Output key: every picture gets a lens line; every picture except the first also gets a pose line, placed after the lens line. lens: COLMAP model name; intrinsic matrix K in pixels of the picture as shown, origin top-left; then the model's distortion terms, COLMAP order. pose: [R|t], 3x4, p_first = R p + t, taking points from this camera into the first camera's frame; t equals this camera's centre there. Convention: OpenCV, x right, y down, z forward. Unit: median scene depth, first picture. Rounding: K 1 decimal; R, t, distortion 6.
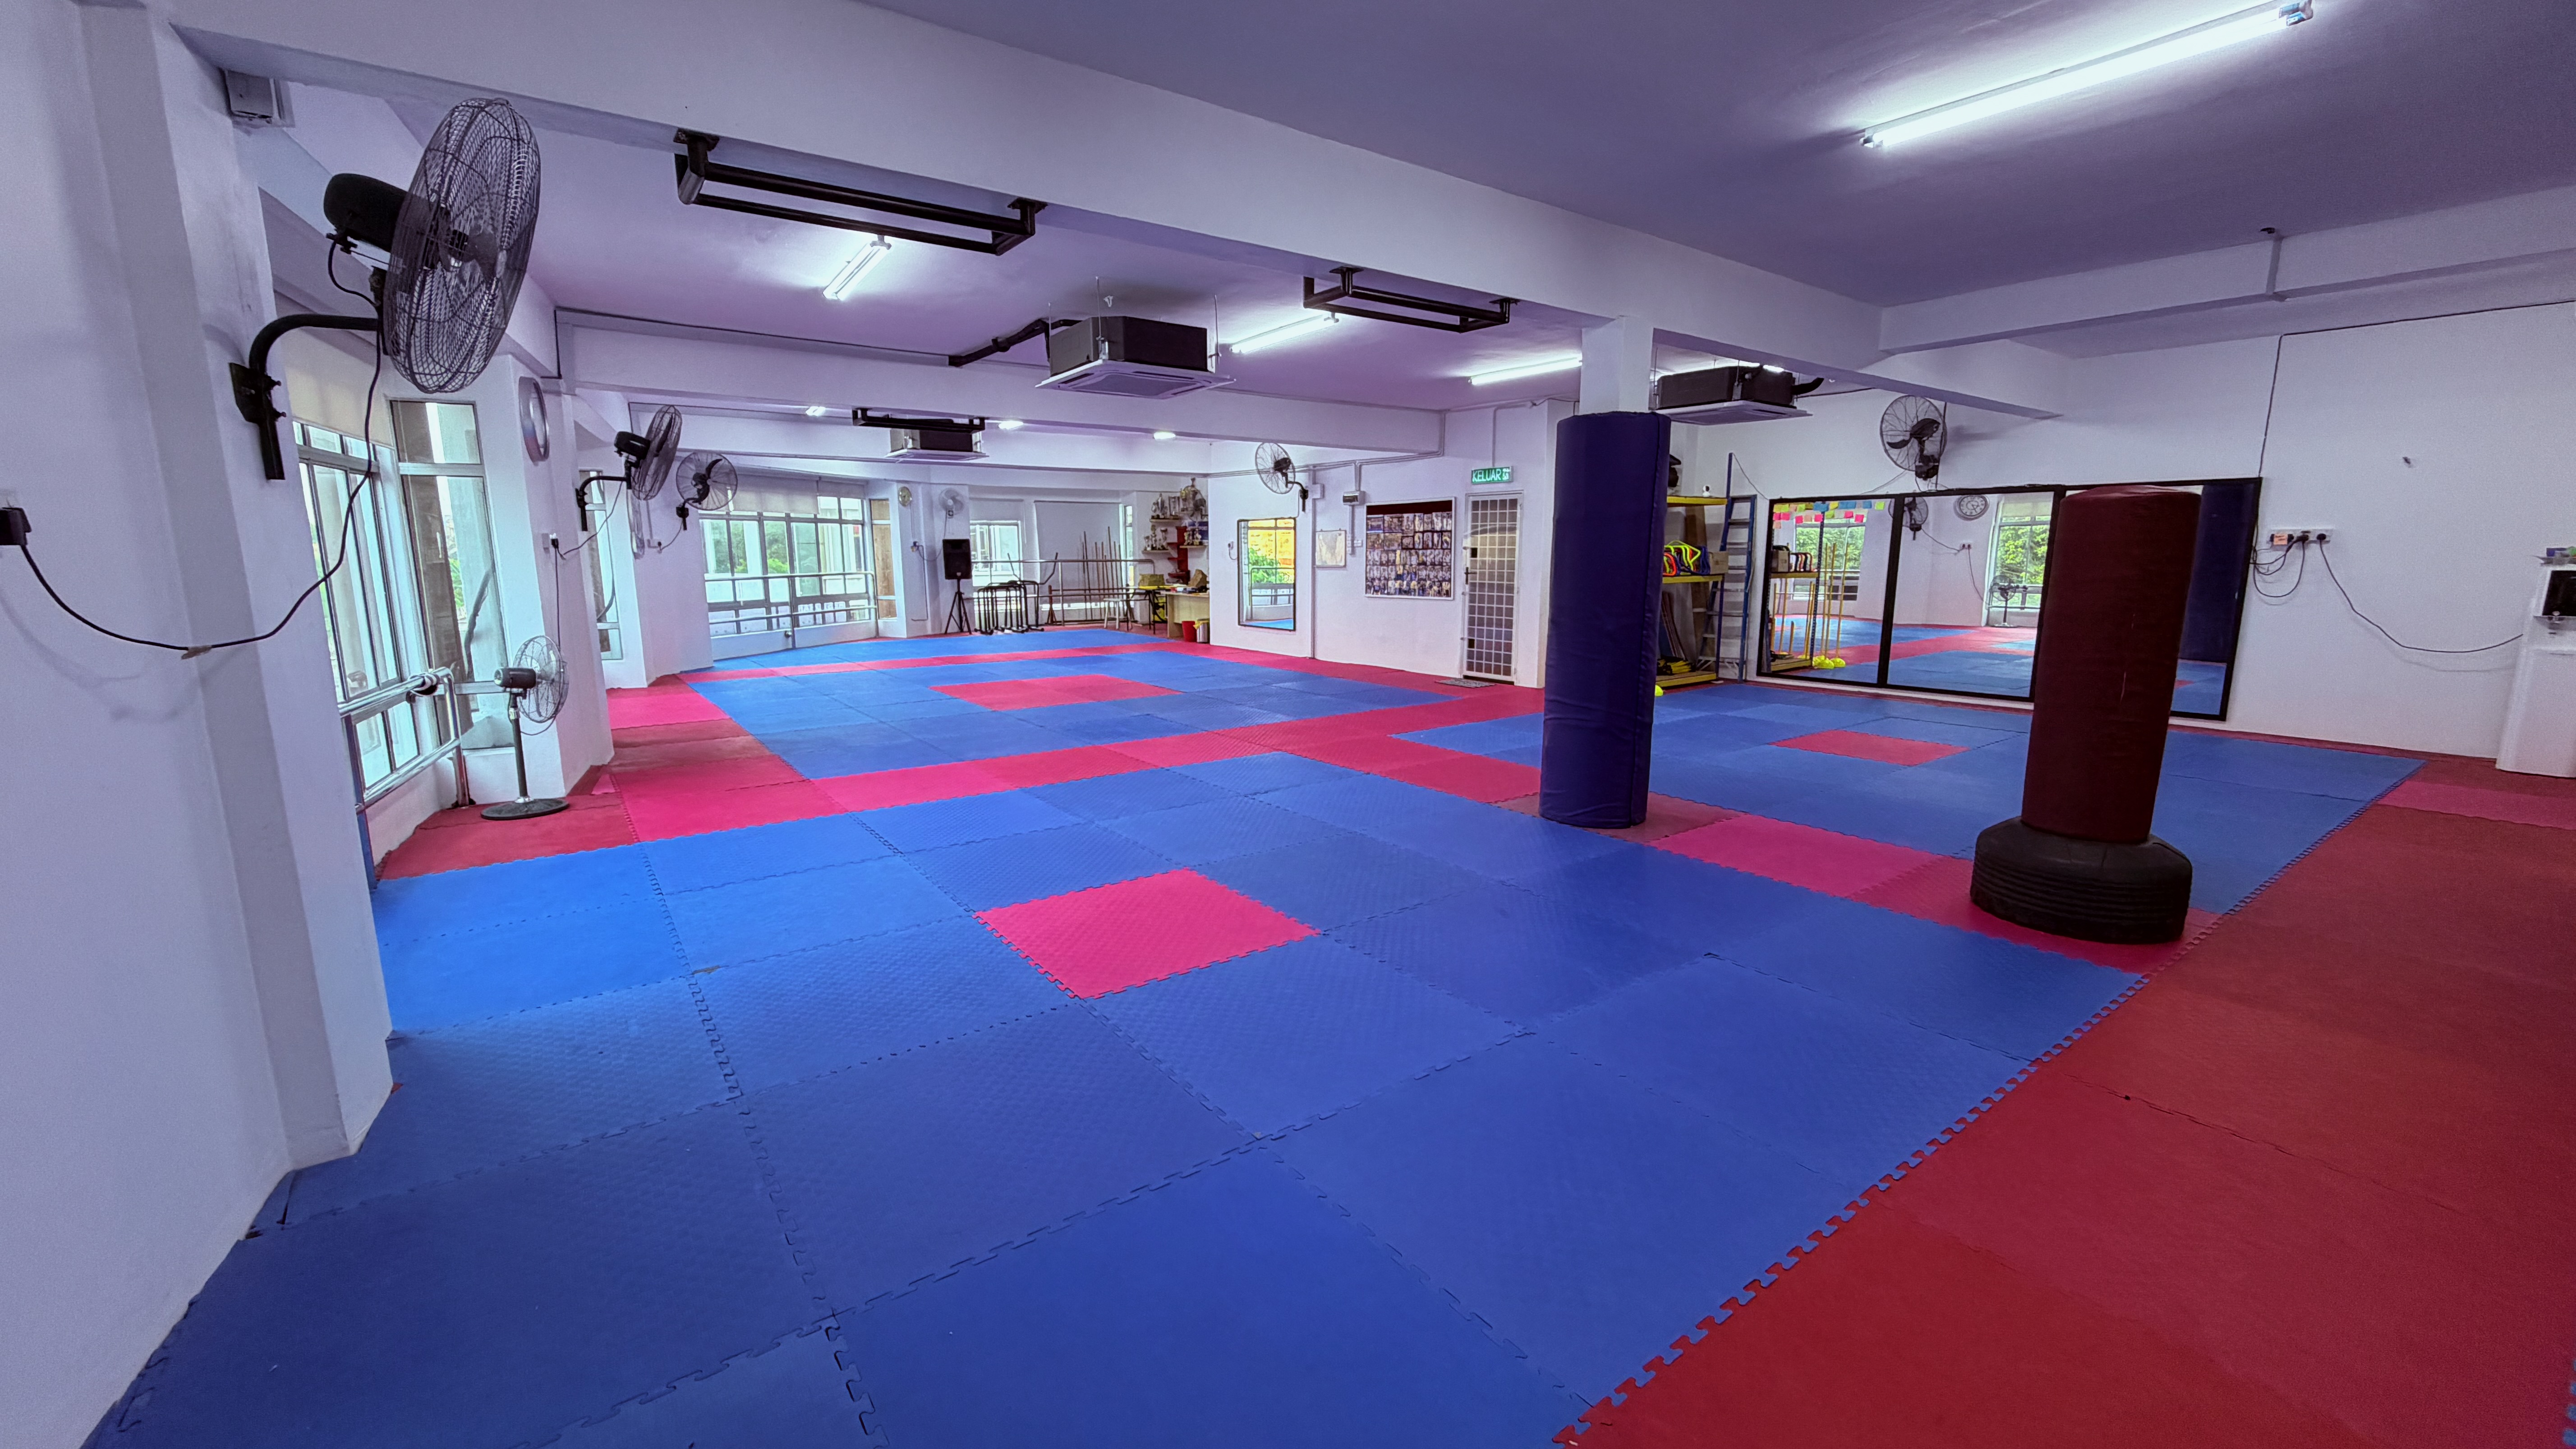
lens RADIAL K [[1016.0, 0, 1286.3], [0, 1016.0, 722.4], [0, 0, 1]] dist [0.000730, 0.000016]
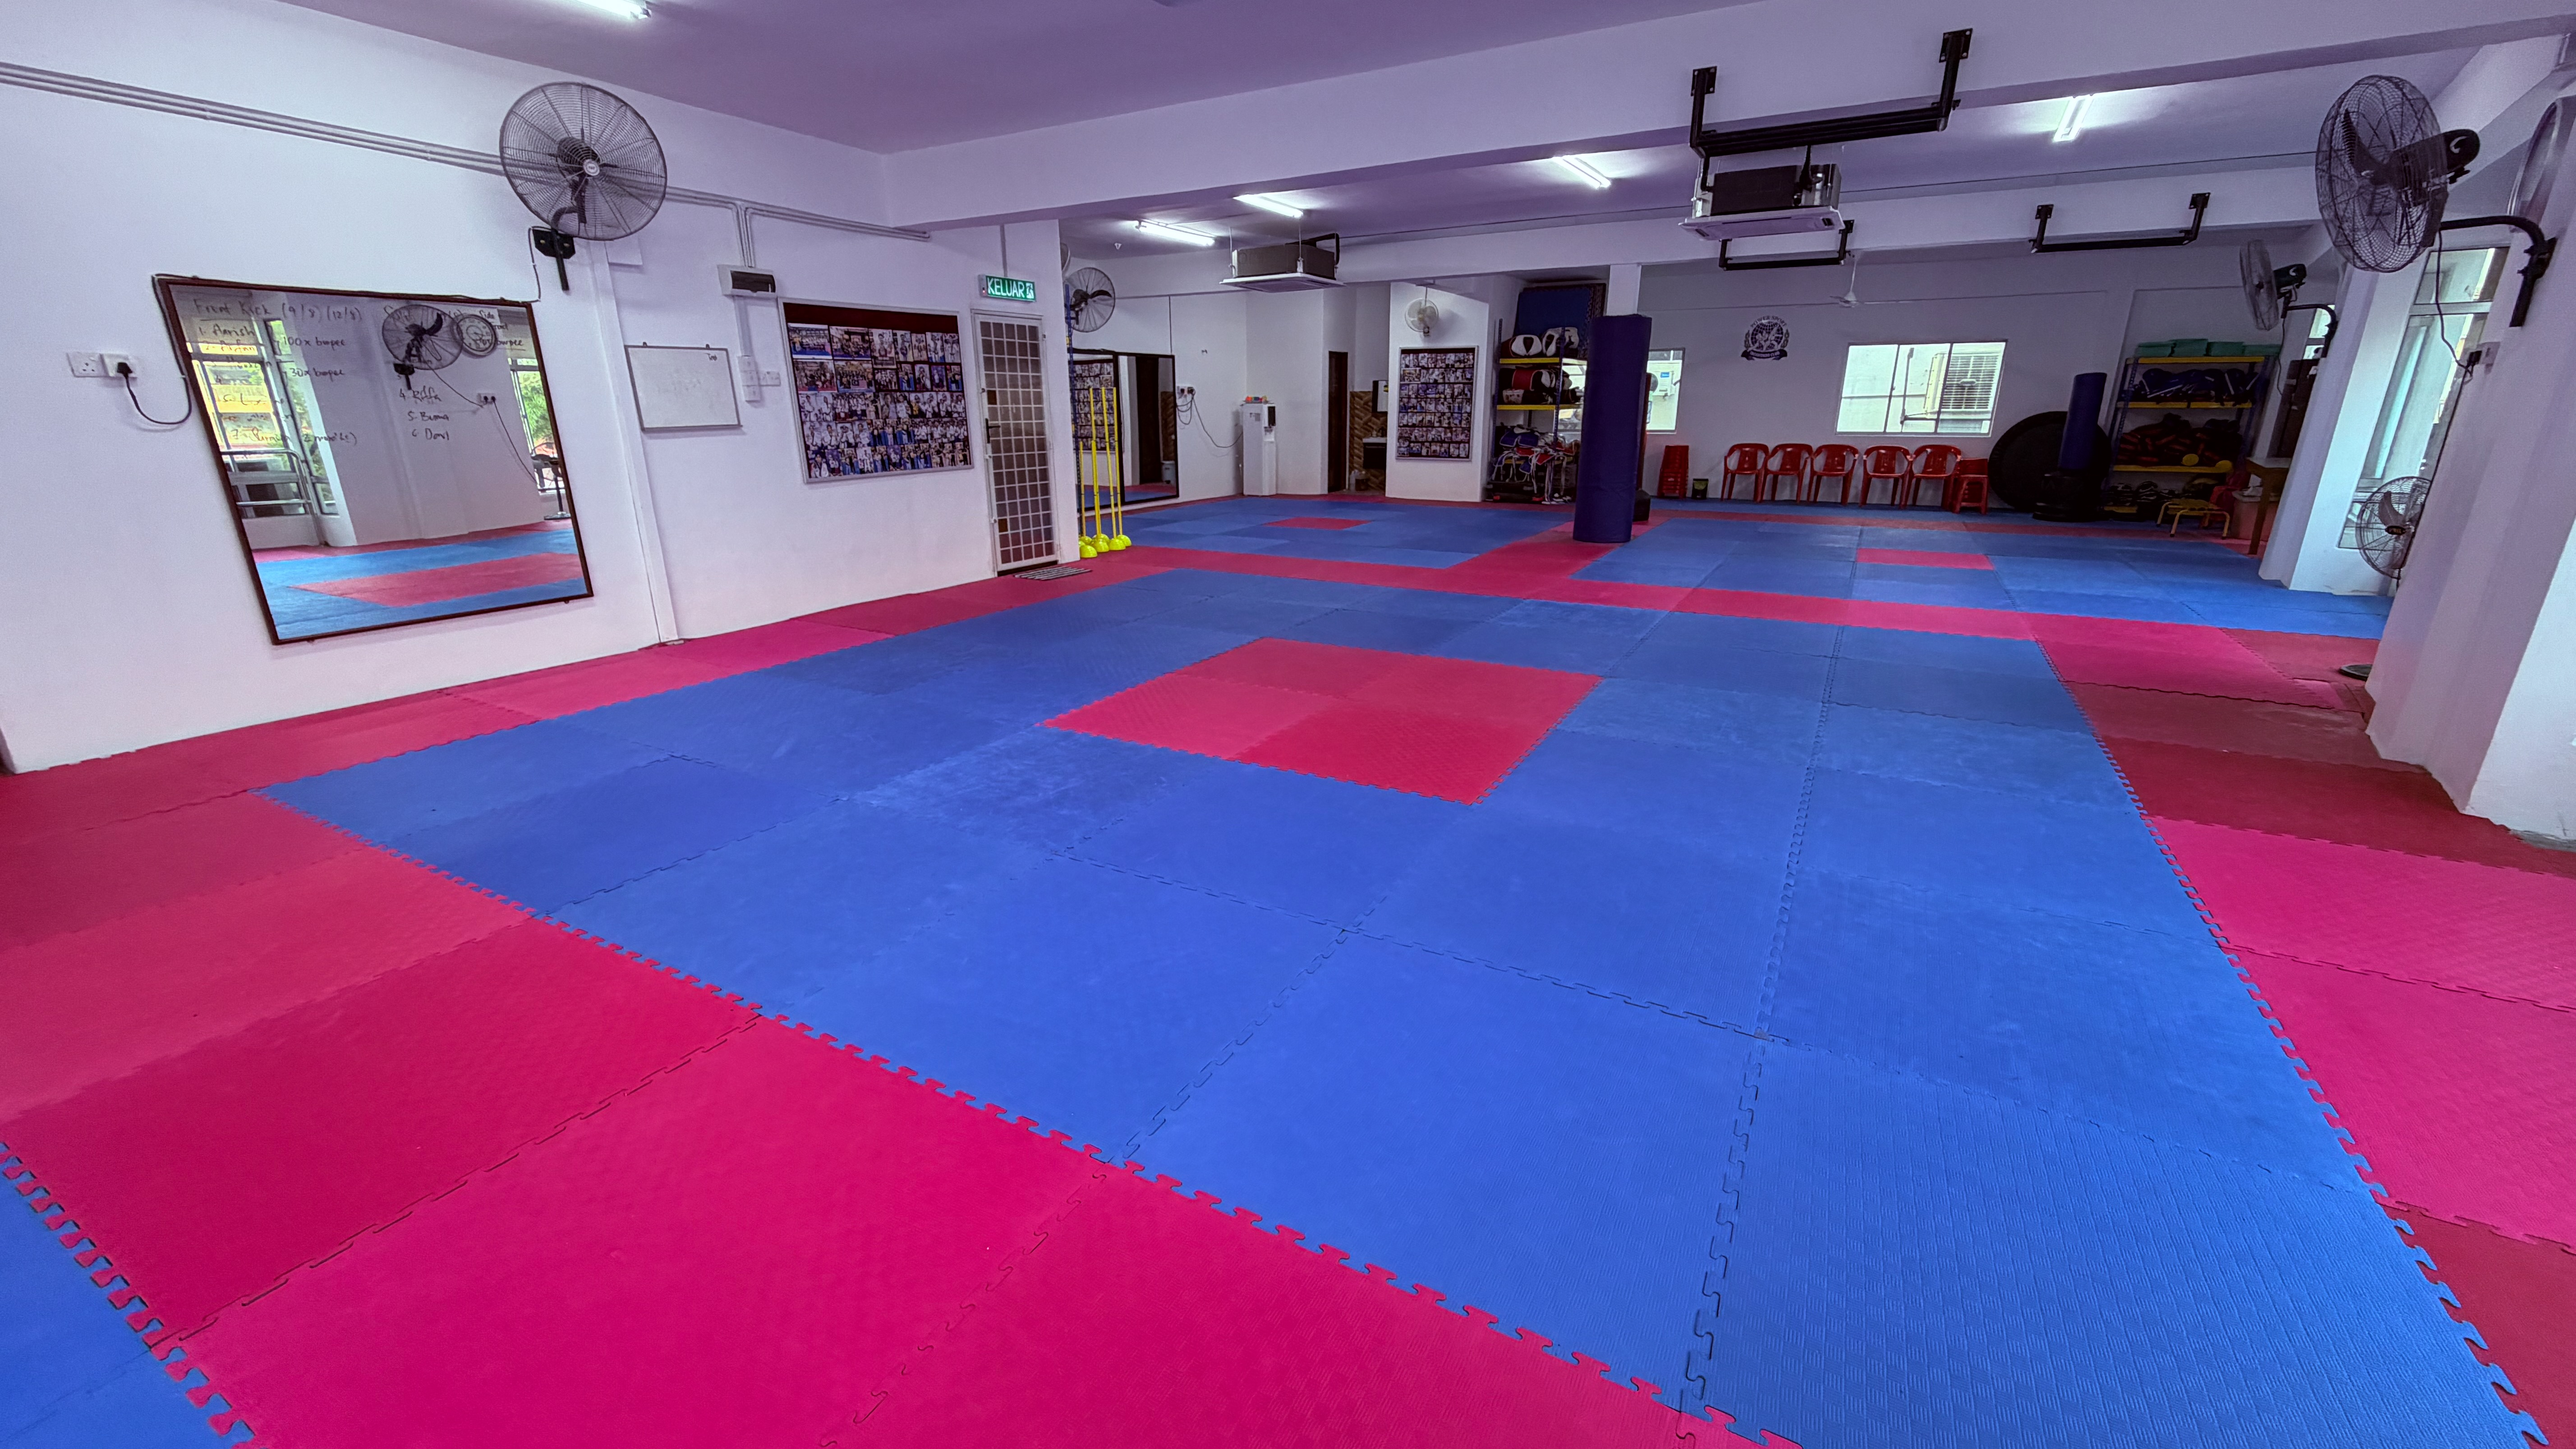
lens RADIAL K [[1016.0, 0, 1286.5], [0, 1016.0, 729.6], [0, 0, 1]] dist [0.000730, 0.000016]
pose [[-0.433559, -0.274658, 0.858248, -0.574030], [0.152524, 0.916309, 0.370289, -0.181800], [-0.888123, 0.291445, -0.355382, 1.110735]]
